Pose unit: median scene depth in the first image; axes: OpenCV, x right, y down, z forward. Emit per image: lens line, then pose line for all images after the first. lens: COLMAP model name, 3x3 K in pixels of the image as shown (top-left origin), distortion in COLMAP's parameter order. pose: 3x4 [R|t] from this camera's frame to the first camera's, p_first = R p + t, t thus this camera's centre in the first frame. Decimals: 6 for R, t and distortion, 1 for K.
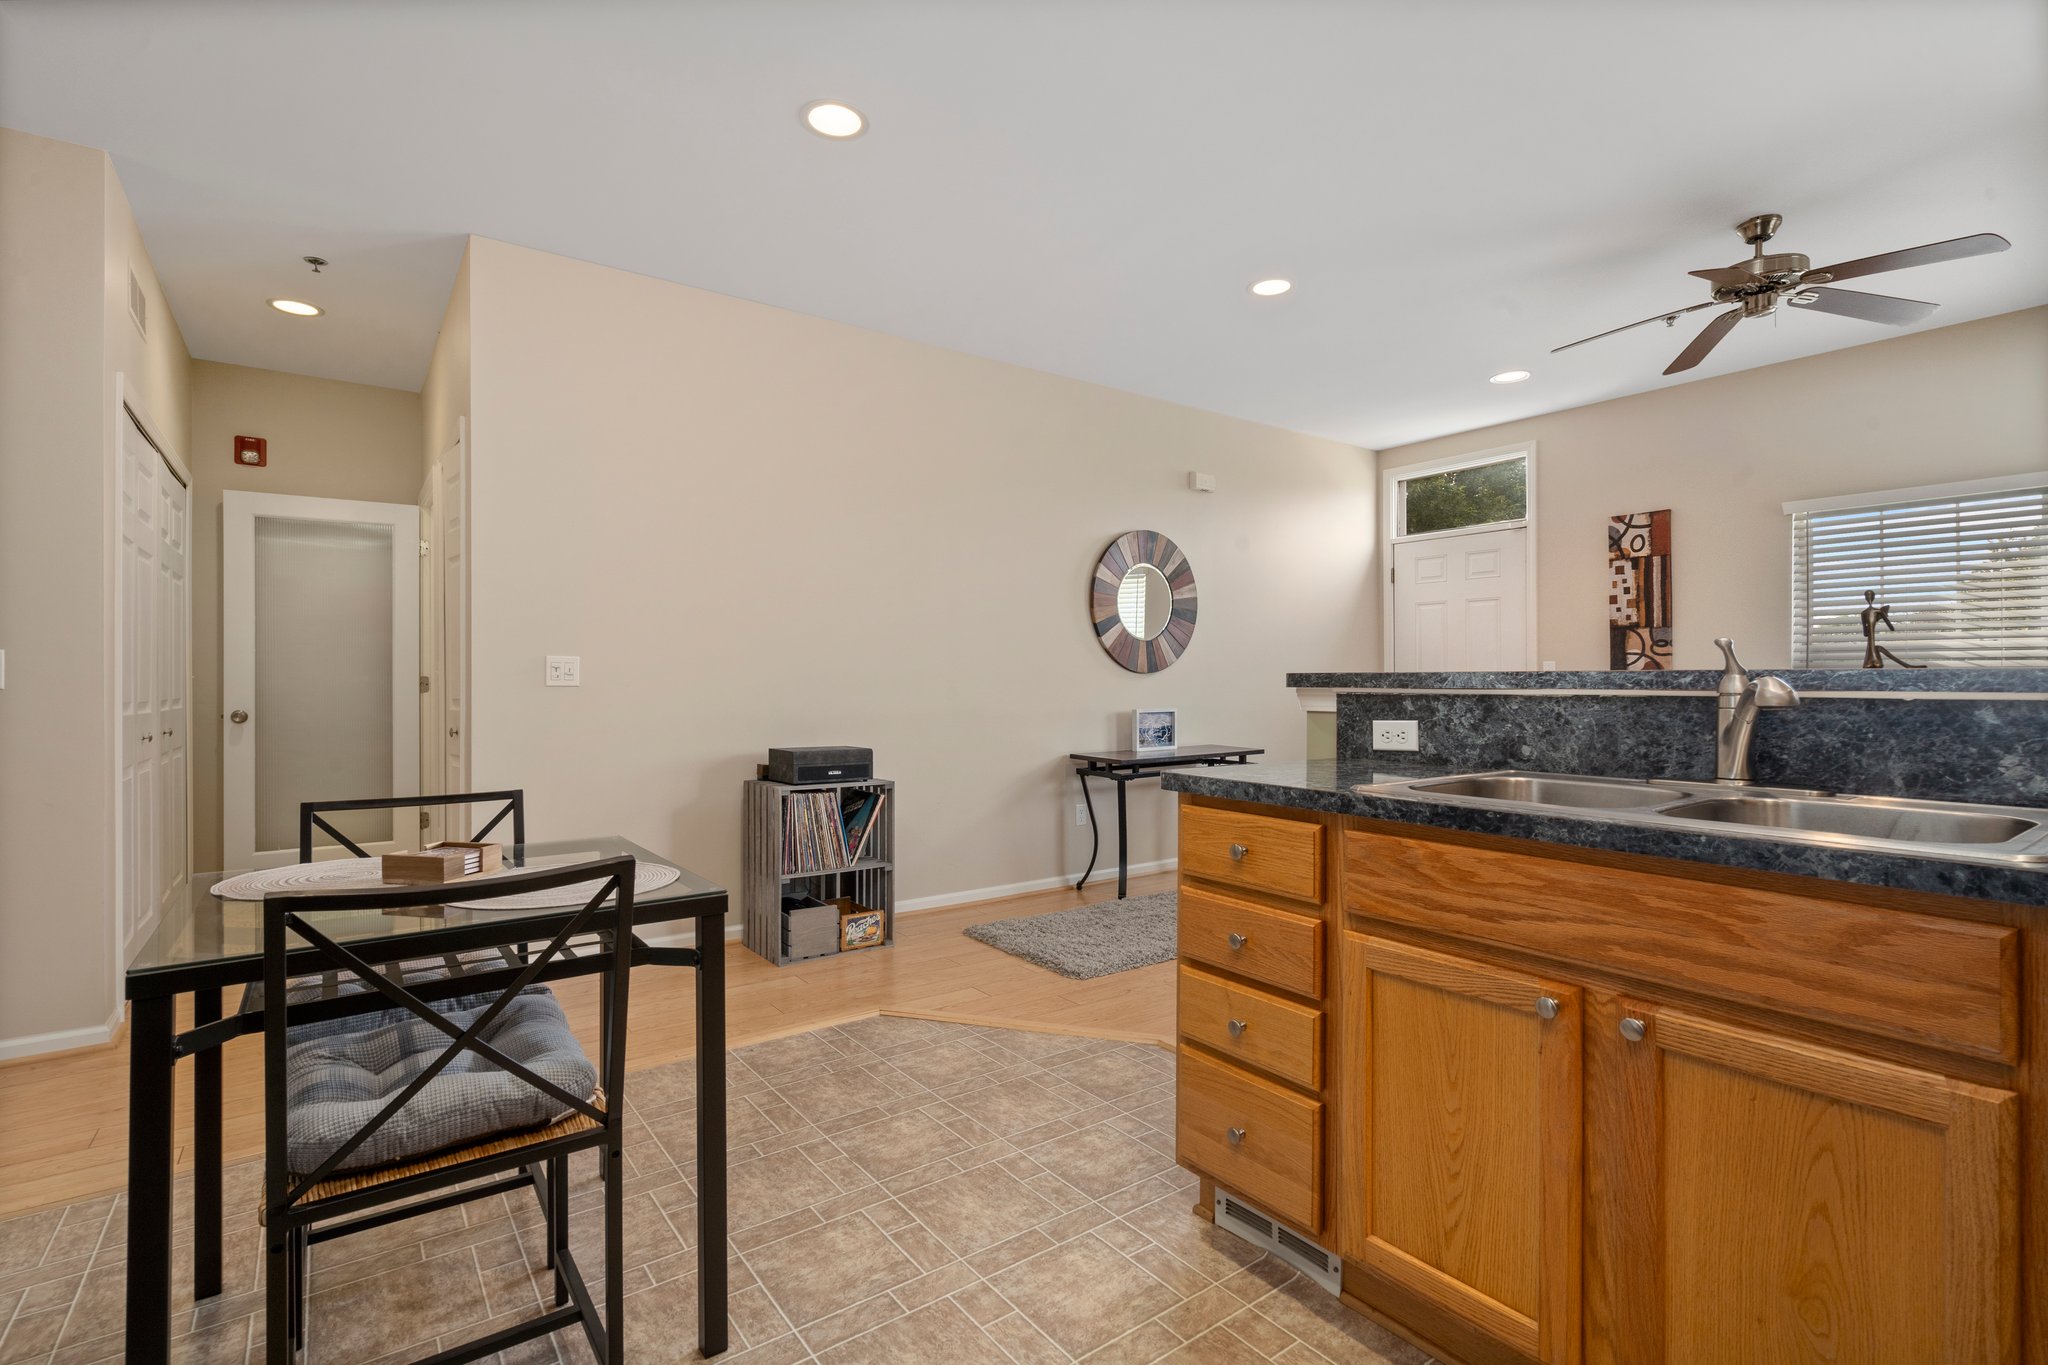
lens RADIAL K [[934.8, 0, 1012.1], [0, 934.8, 682.6], [0, 0, 1]] dist [-0.008401, 0.003161]
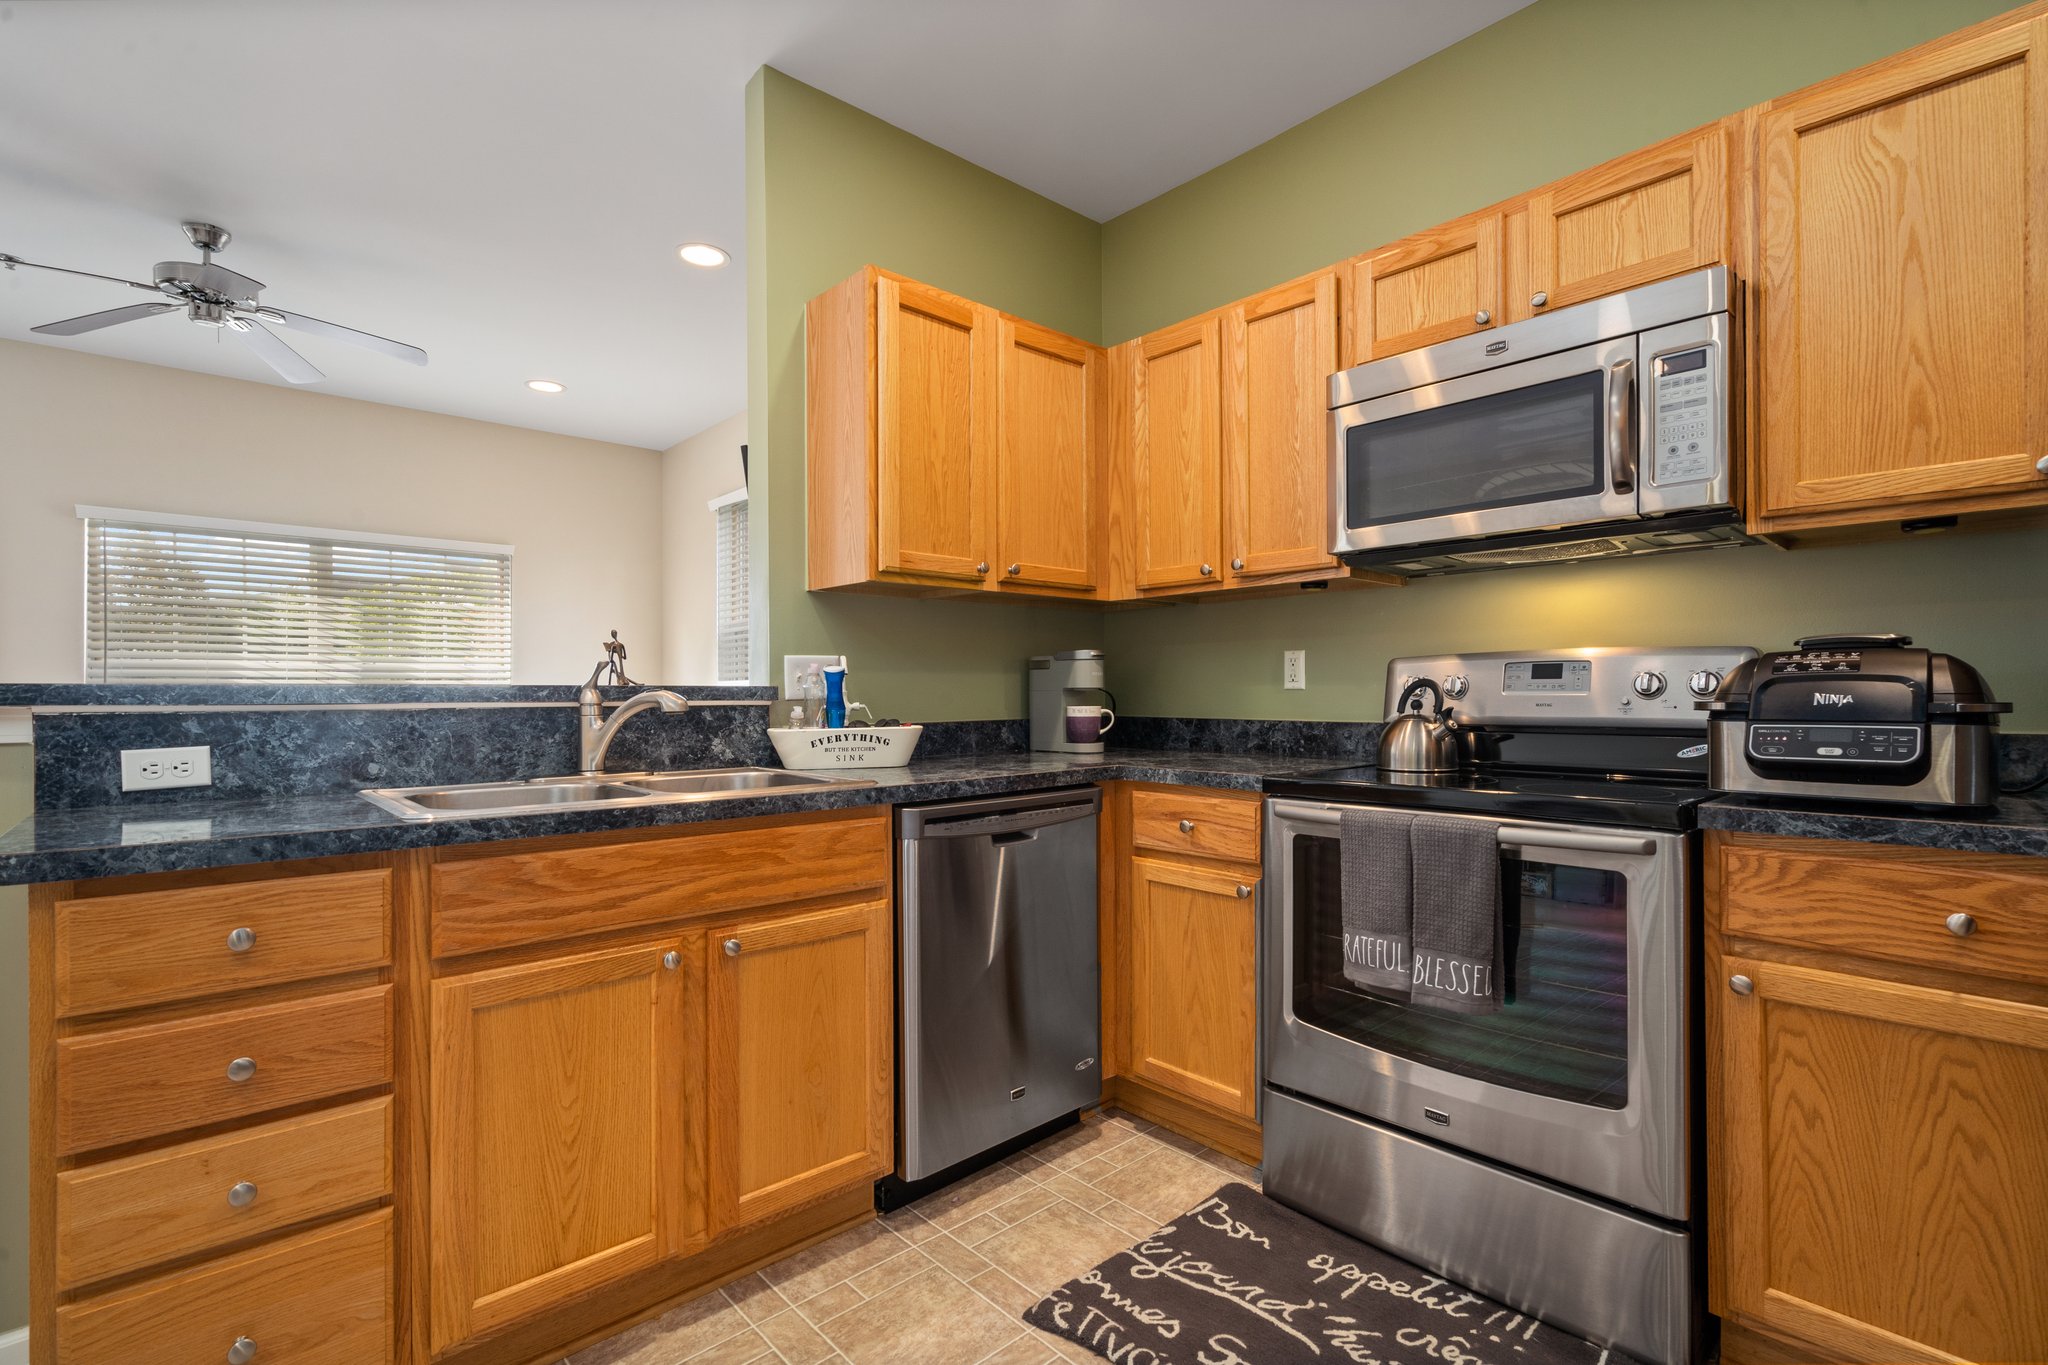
lens RADIAL K [[934.8, 0, 1020.1], [0, 934.8, 692.2], [0, 0, 1]] dist [-0.008401, 0.003161]
pose [[-0.104510, 0.002681, 0.994520, -0.177526], [0.007303, 0.999971, -0.001928, 0.000754], [-0.994497, 0.007062, -0.104526, 0.172145]]
